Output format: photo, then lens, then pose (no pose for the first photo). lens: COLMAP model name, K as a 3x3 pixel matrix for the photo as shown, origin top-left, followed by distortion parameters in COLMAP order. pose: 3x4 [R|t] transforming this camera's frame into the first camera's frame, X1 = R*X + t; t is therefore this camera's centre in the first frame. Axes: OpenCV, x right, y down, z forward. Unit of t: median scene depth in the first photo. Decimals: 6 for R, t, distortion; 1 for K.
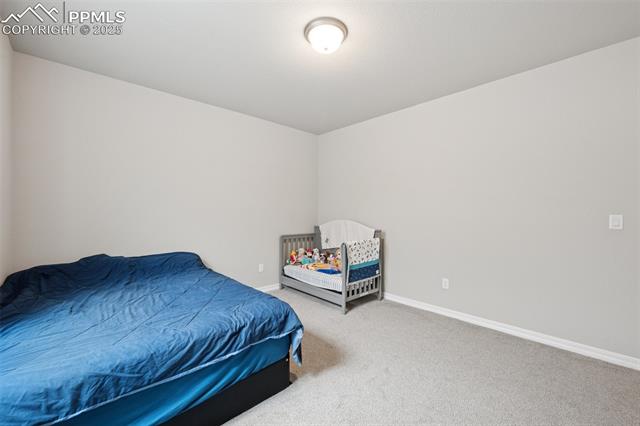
lens RADIAL K [[262.8, 0, 320.3], [0, 262.8, 212.7], [0, 0, 1]] dist [0.000193, 0.000918]
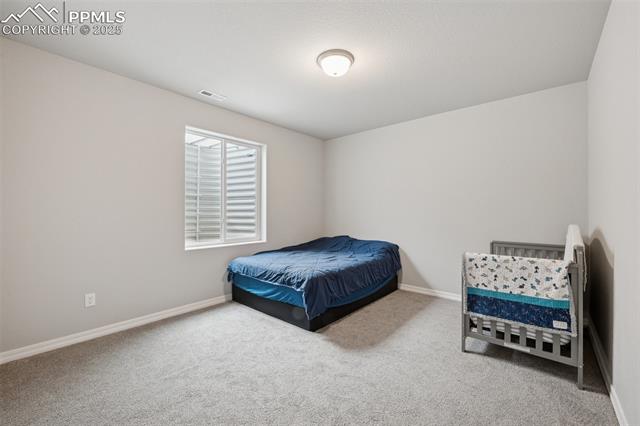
lens RADIAL K [[262.8, 0, 321.0], [0, 262.8, 212.6], [0, 0, 1]] dist [0.000193, 0.000918]
pose [[0.093694, -0.004495, -0.995591, 0.747766], [0.002027, 0.999989, -0.004324, 0.003322], [0.995599, -0.001613, 0.093702, 0.513022]]
